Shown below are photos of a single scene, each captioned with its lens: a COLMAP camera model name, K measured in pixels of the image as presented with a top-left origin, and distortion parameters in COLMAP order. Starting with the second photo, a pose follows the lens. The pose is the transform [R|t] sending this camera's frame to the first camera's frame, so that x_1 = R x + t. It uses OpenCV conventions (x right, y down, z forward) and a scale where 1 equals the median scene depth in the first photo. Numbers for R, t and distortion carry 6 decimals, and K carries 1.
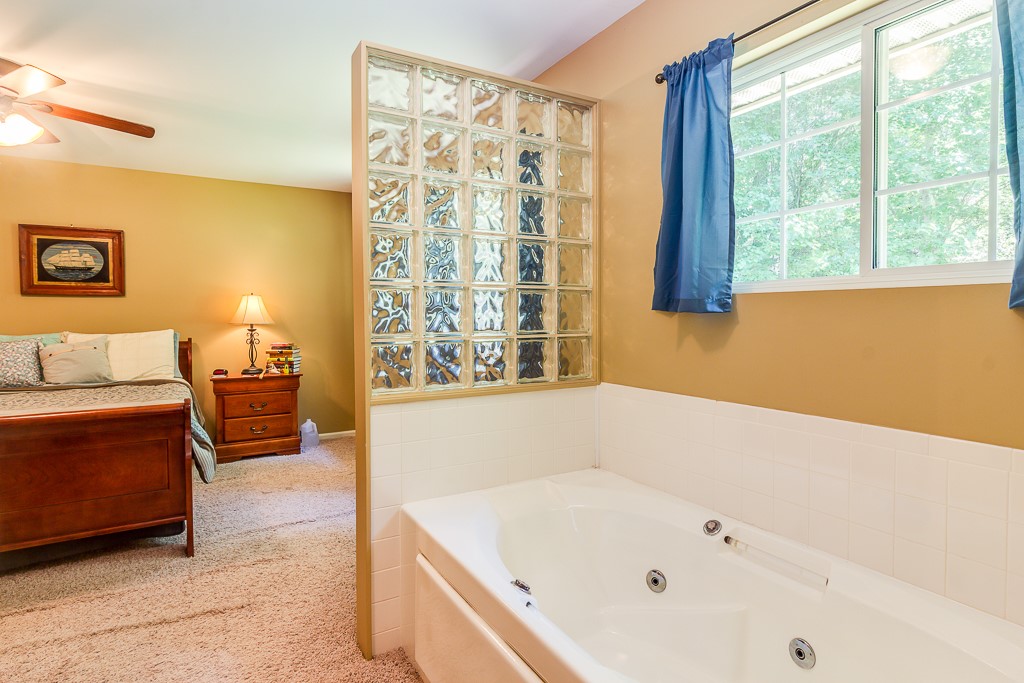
lens RADIAL K [[546.8, 0, 511.4], [0, 546.8, 327.4], [0, 0, 1]] dist [0.001689, 0.001297]
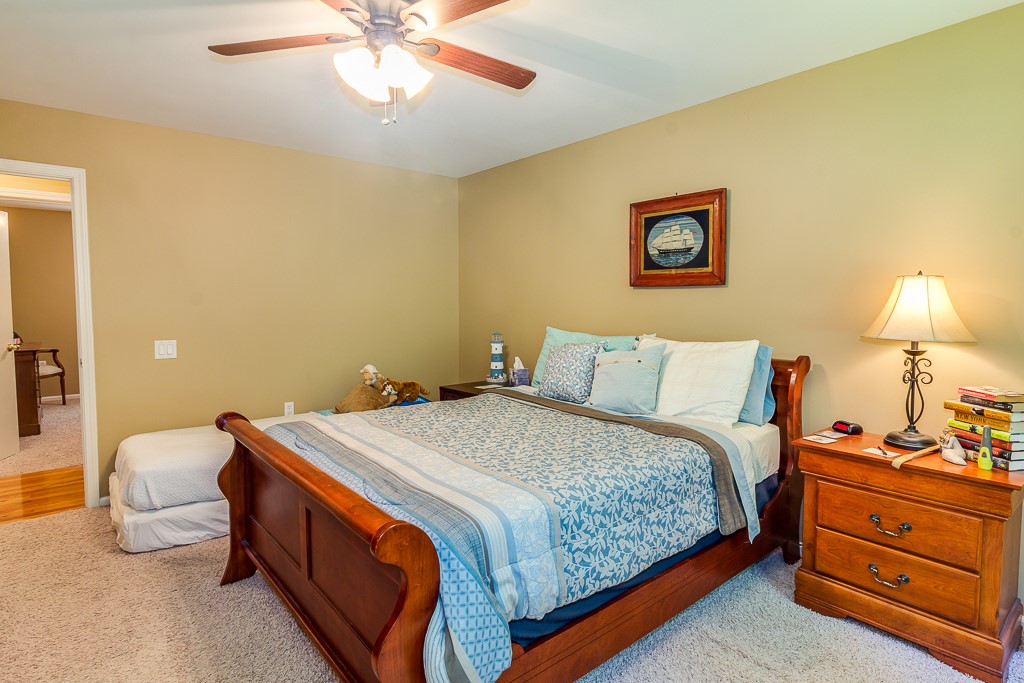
lens RADIAL K [[546.8, 0, 511.4], [0, 546.8, 327.4], [0, 0, 1]] dist [0.001689, 0.001297]
pose [[0.167817, 0.051954, -0.984448, -0.085587], [-0.028093, 0.998457, 0.047904, -0.031304], [0.985418, 0.019617, 0.169017, 0.638691]]
